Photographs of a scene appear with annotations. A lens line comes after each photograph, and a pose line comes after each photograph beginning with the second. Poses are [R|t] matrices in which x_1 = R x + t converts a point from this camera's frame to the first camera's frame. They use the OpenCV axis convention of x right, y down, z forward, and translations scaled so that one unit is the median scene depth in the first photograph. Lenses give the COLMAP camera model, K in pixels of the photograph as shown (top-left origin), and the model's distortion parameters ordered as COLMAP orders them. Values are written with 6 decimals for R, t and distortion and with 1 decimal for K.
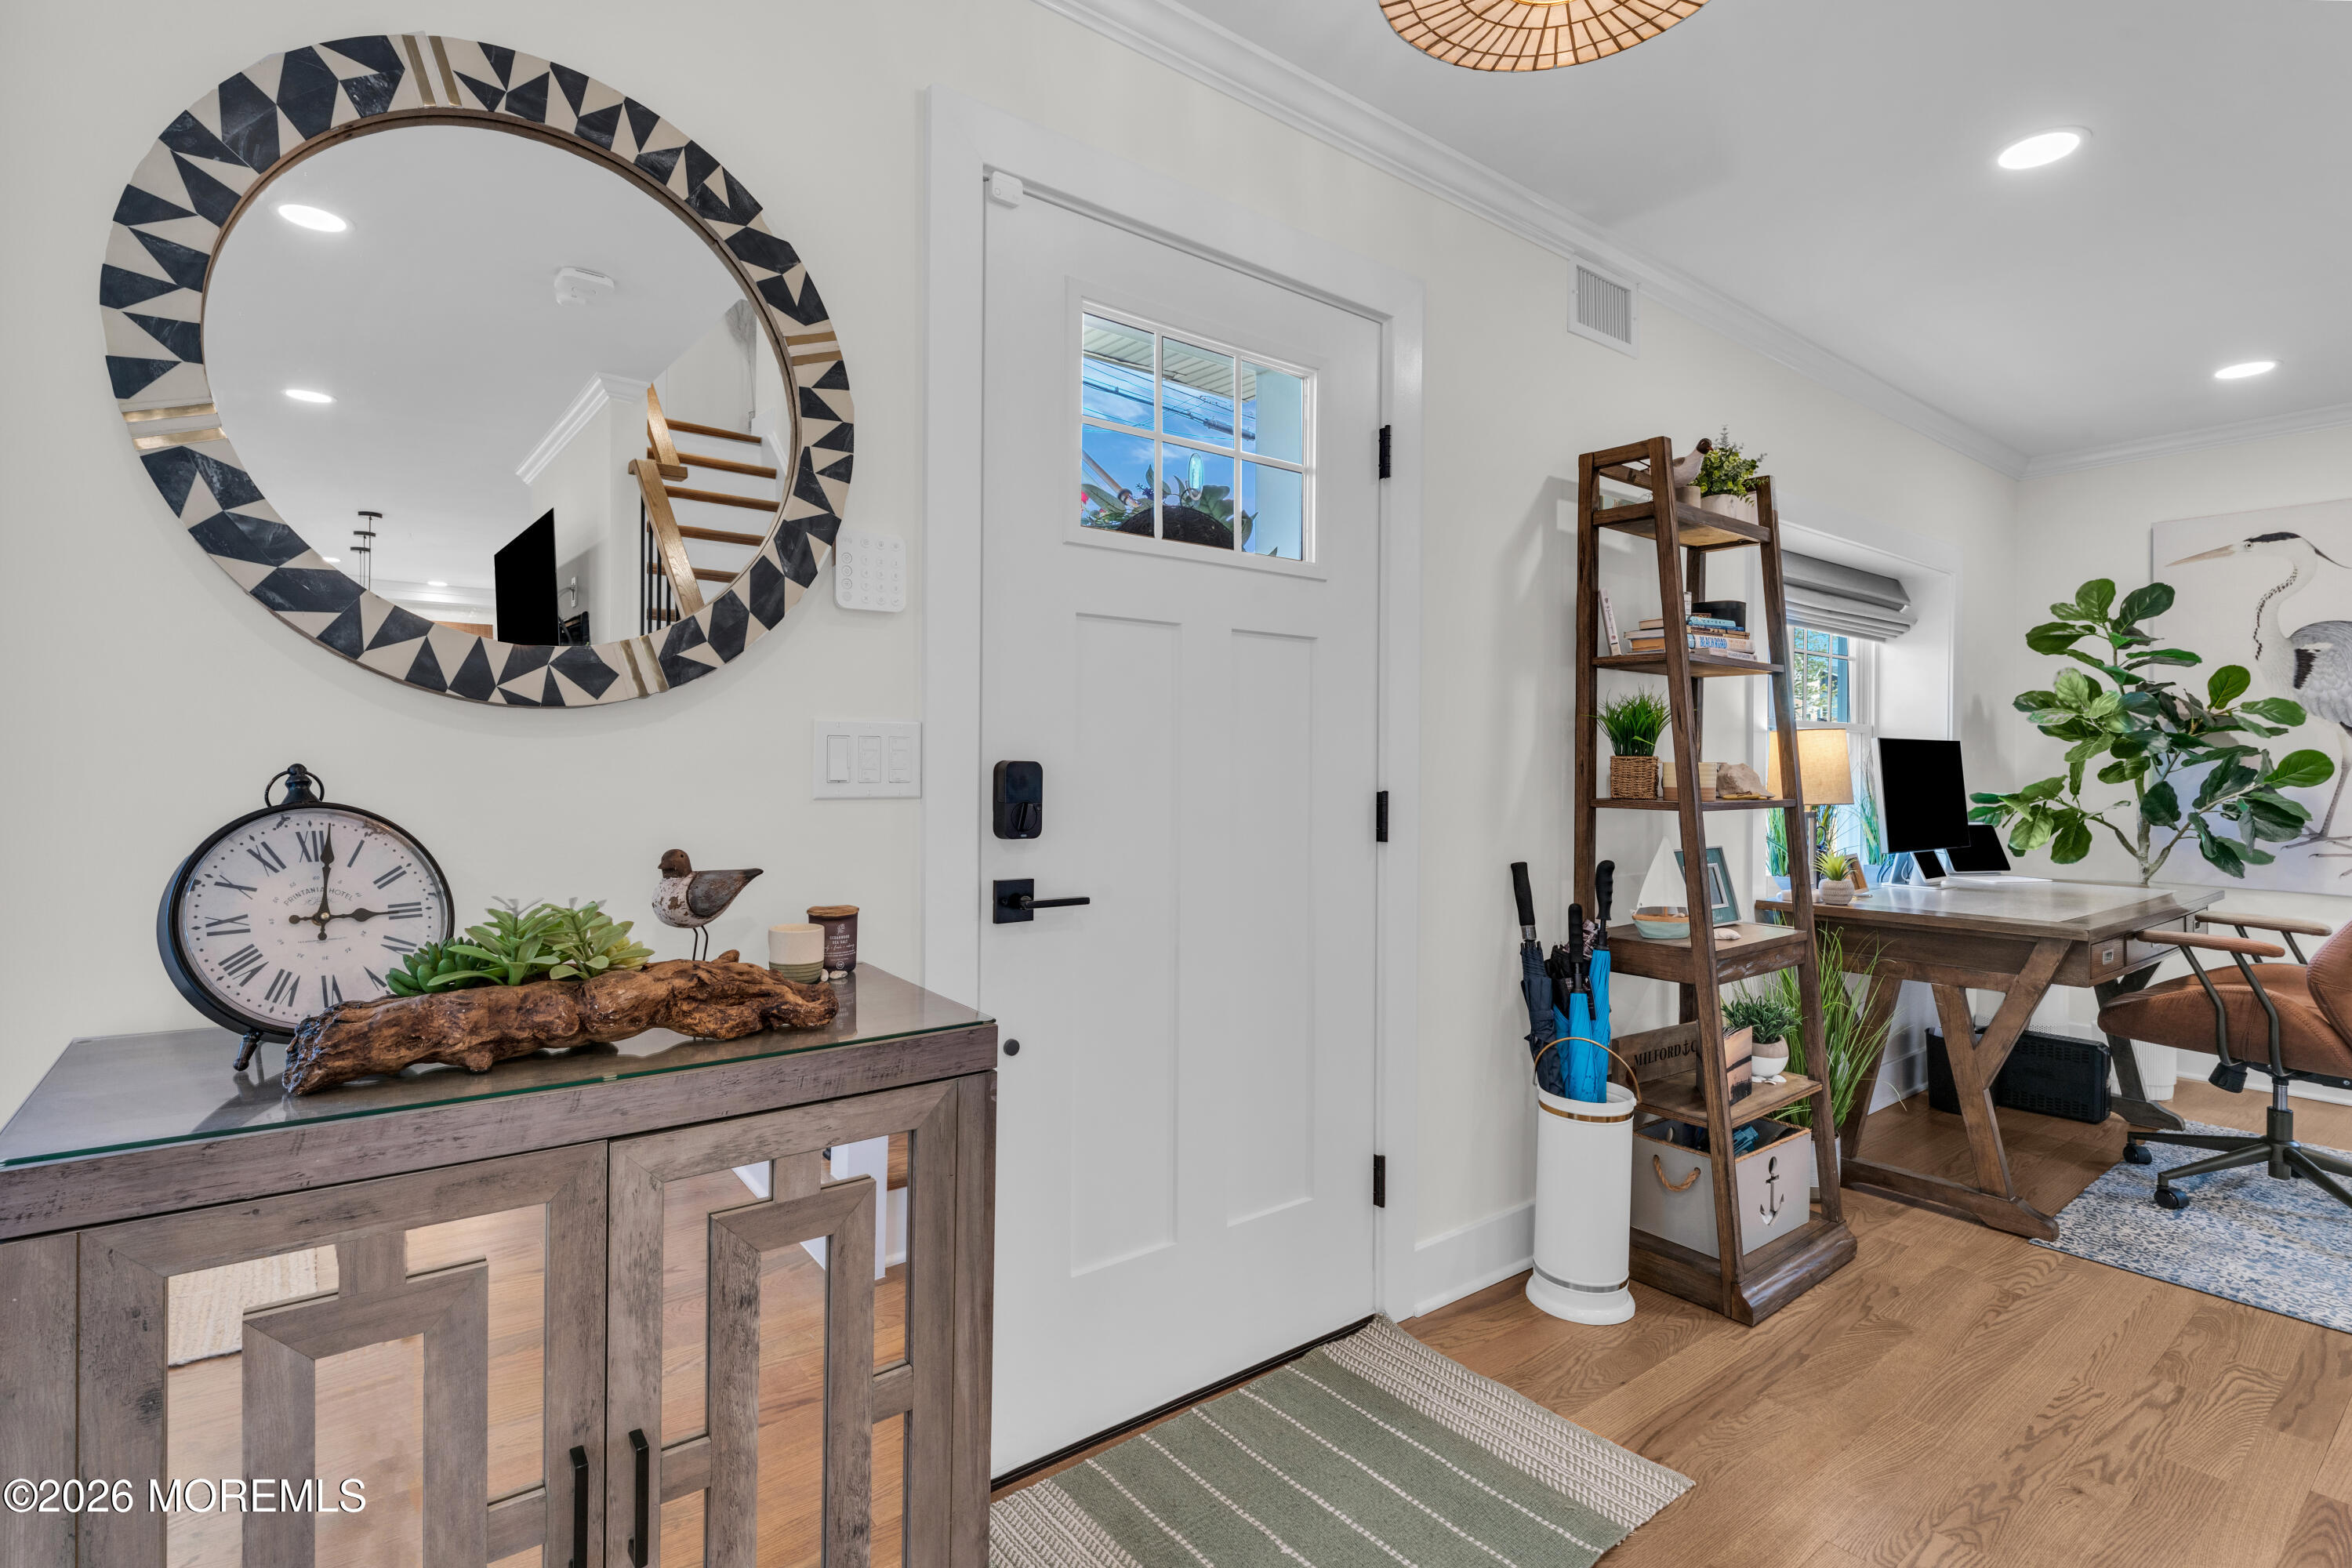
lens RADIAL K [[1109.1, 0, 1165.5], [0, 1109.1, 762.8], [0, 0, 1]] dist [-0.000720, -0.000498]
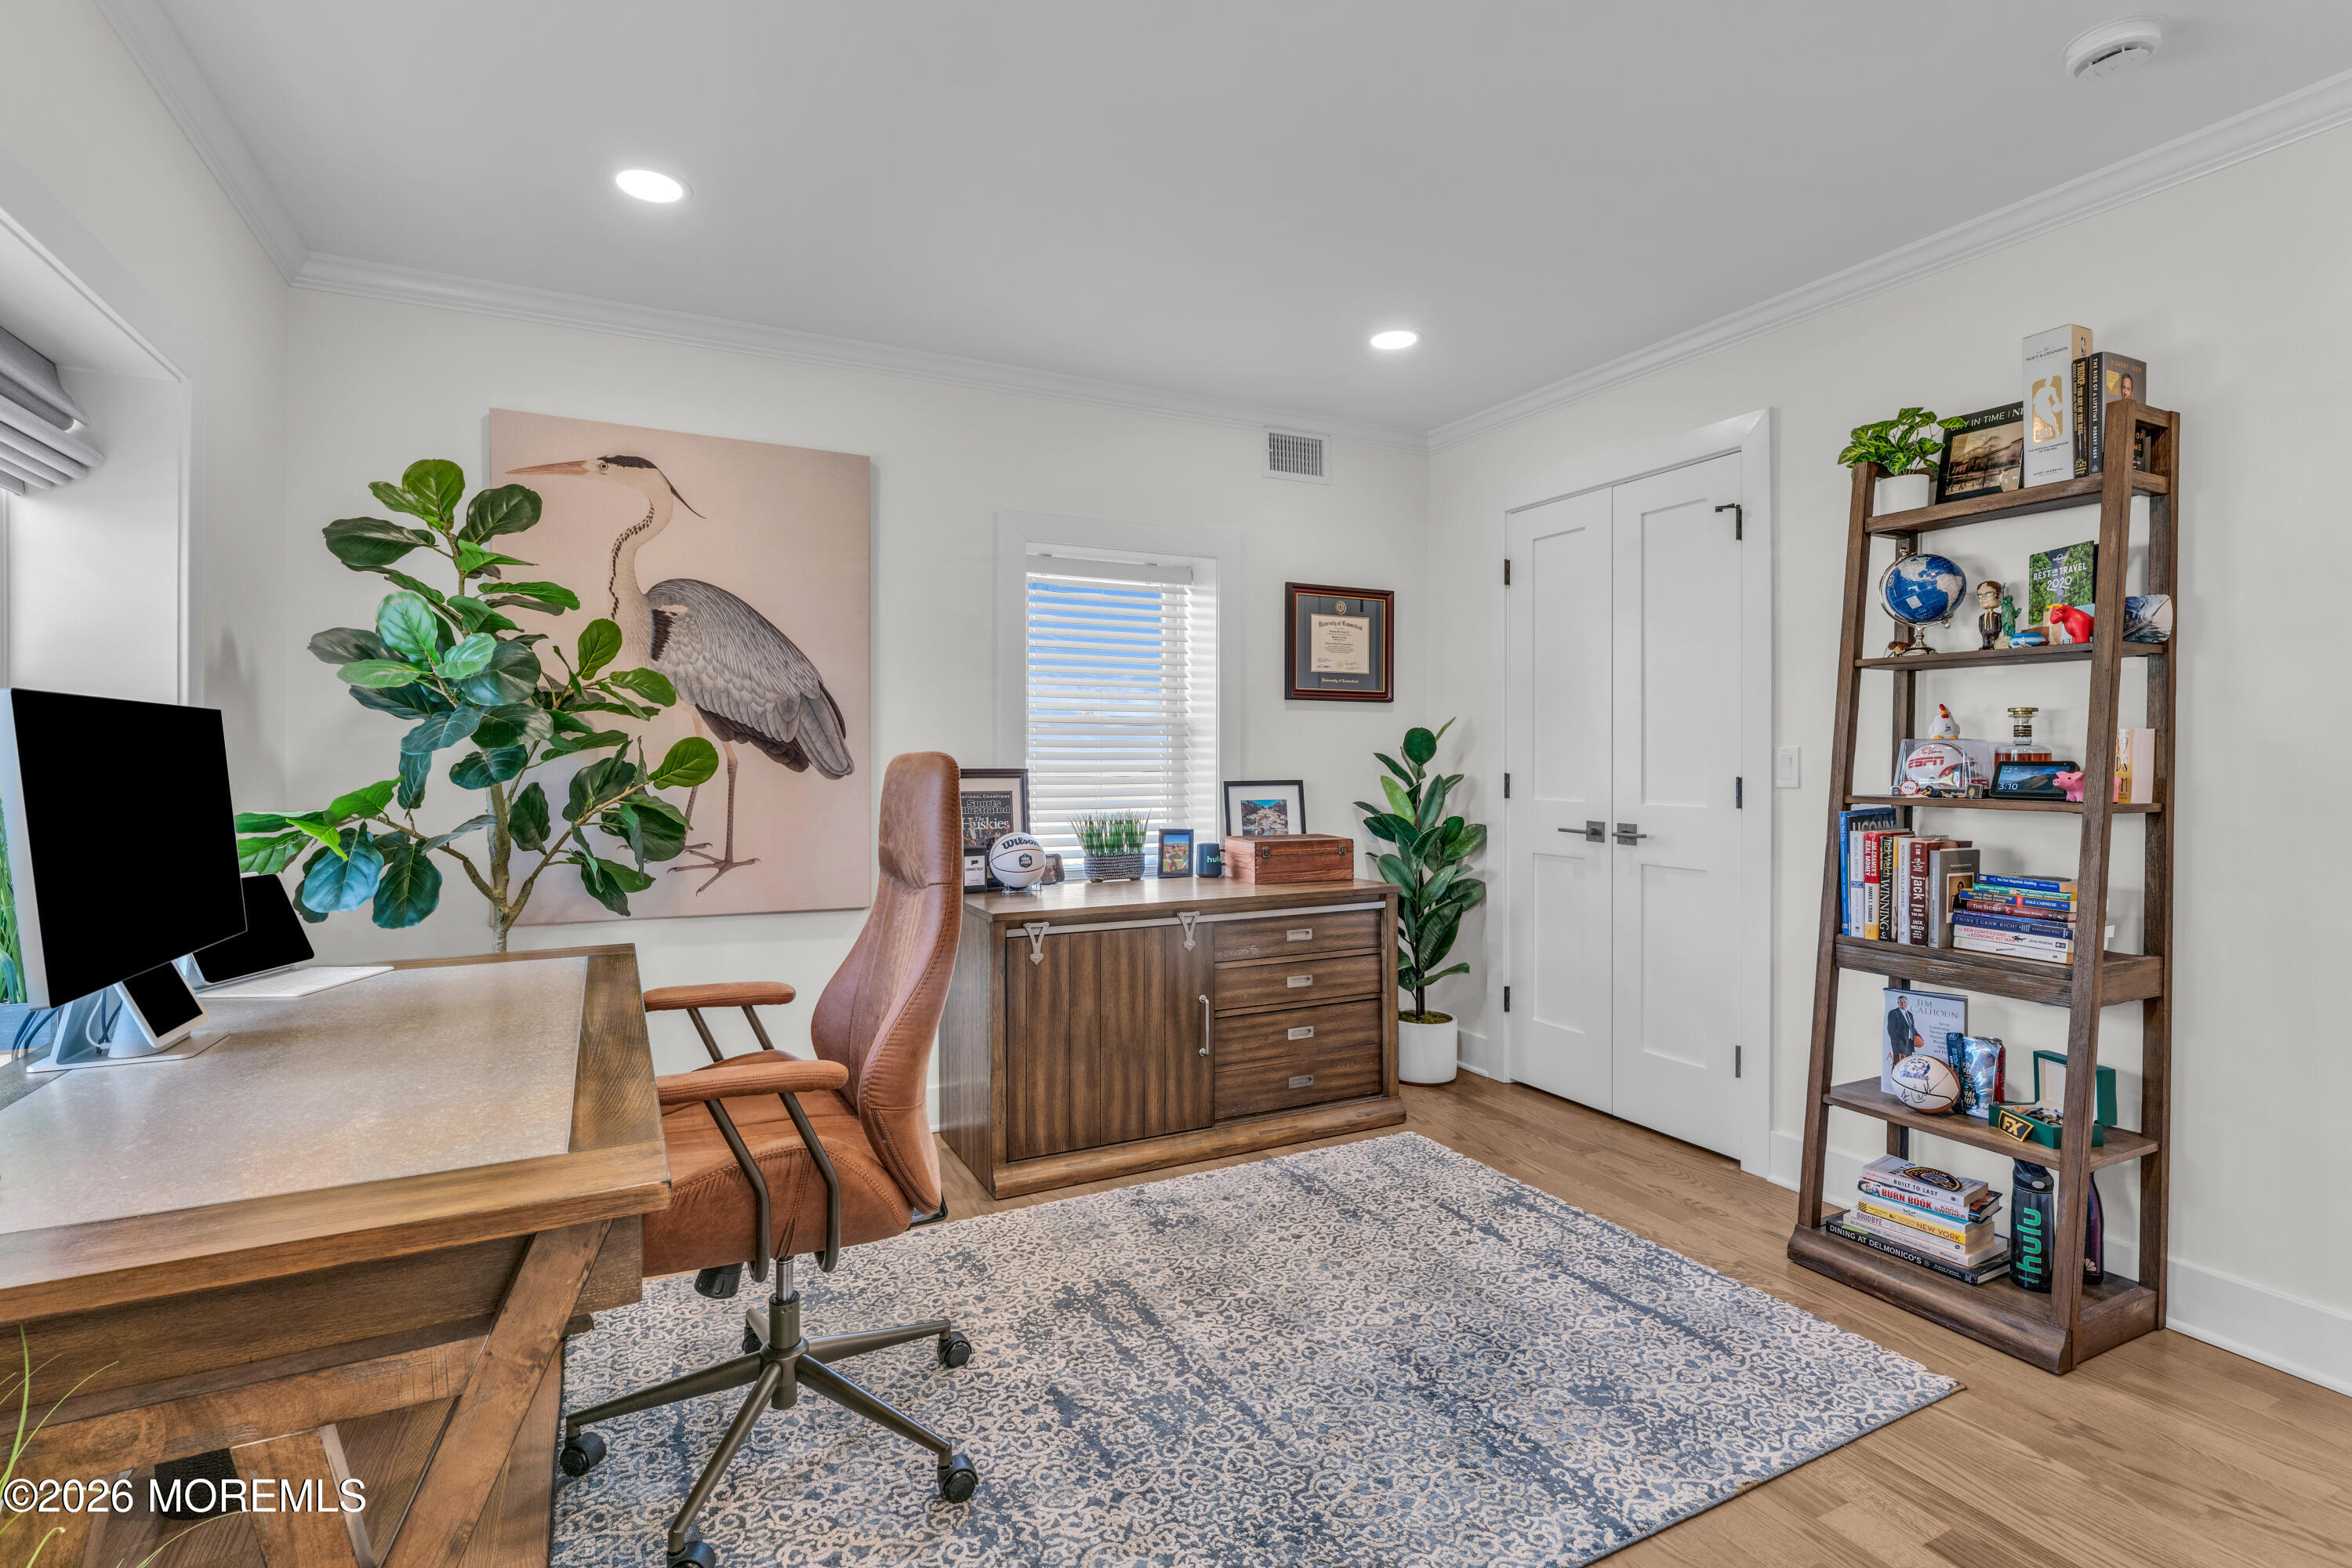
lens RADIAL K [[1109.1, 0, 1165.5], [0, 1109.1, 762.8], [0, 0, 1]] dist [-0.000720, -0.000498]
pose [[0.188828, -0.009769, 0.981962, 0.329623], [0.002465, 0.999952, 0.009474, -0.000531], [-0.982007, 0.000632, 0.188843, 0.516944]]
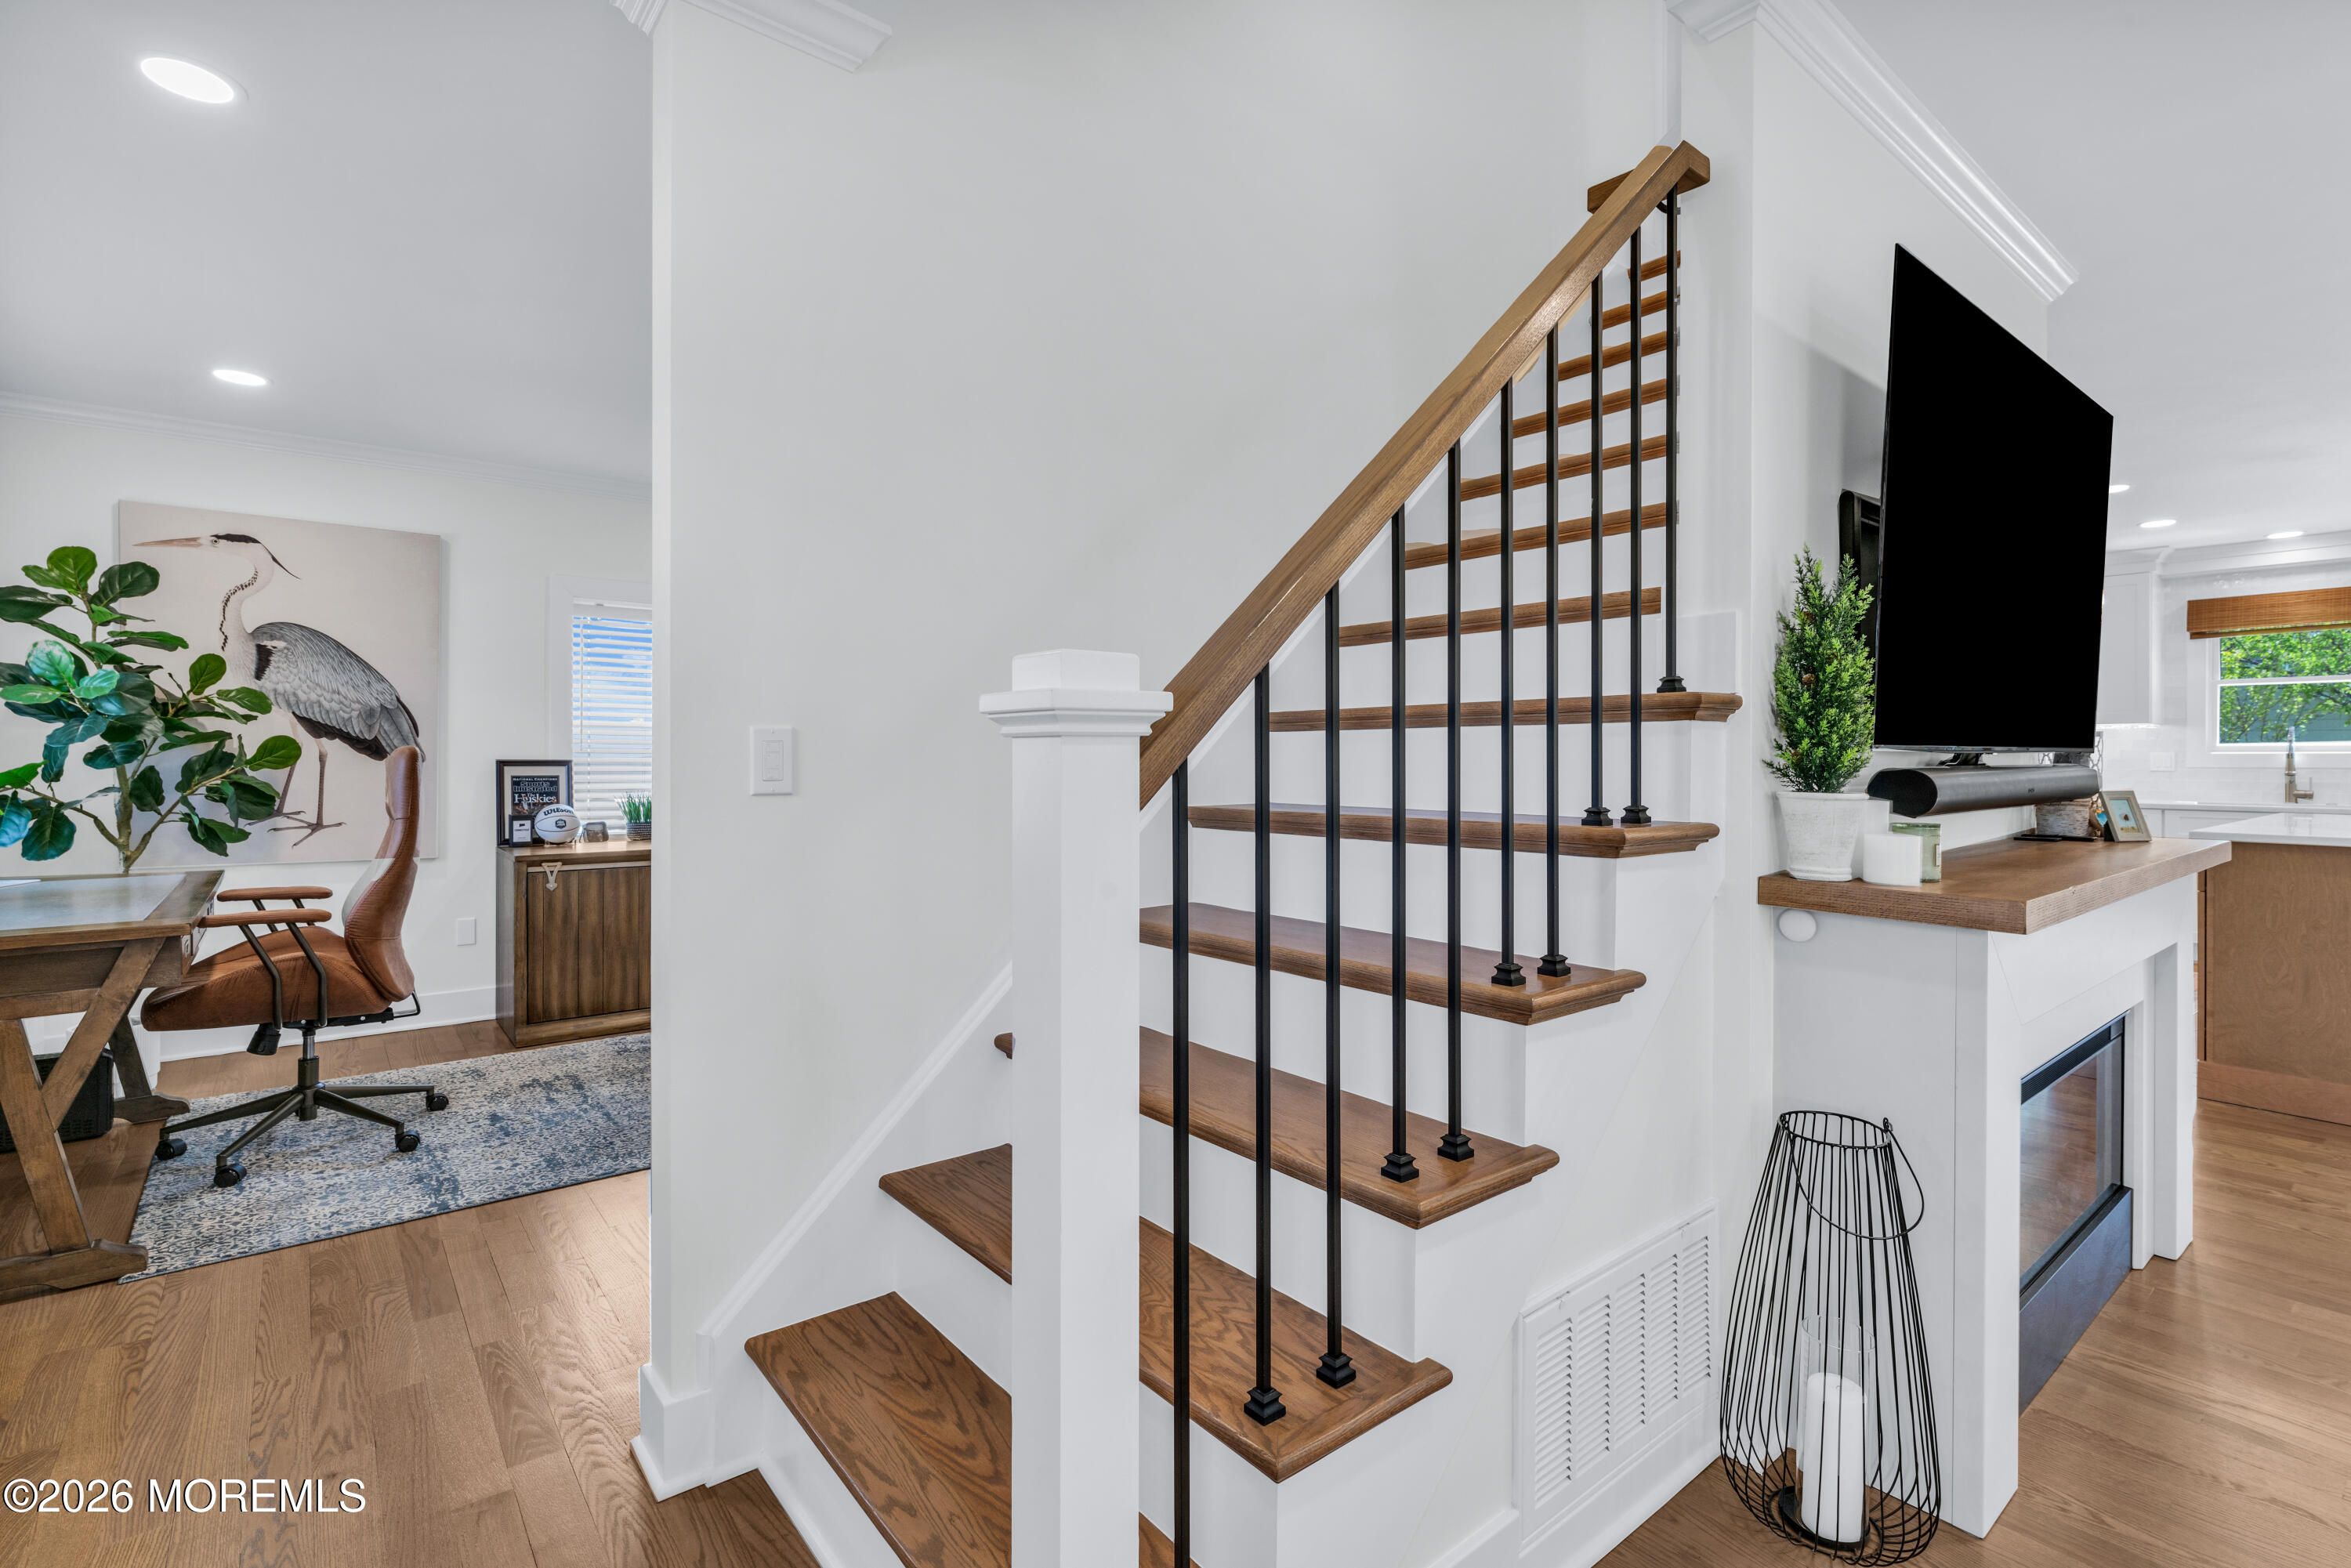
lens RADIAL K [[1080.7, 0, 1160.1], [0, 1080.7, 758.3], [0, 0, 1]] dist [-0.001496, 0.001171]
pose [[-0.020248, -0.006887, 0.999771, -0.075922], [-0.004215, 0.999968, 0.006803, -0.000174], [-0.999786, -0.004076, -0.020276, 0.128612]]
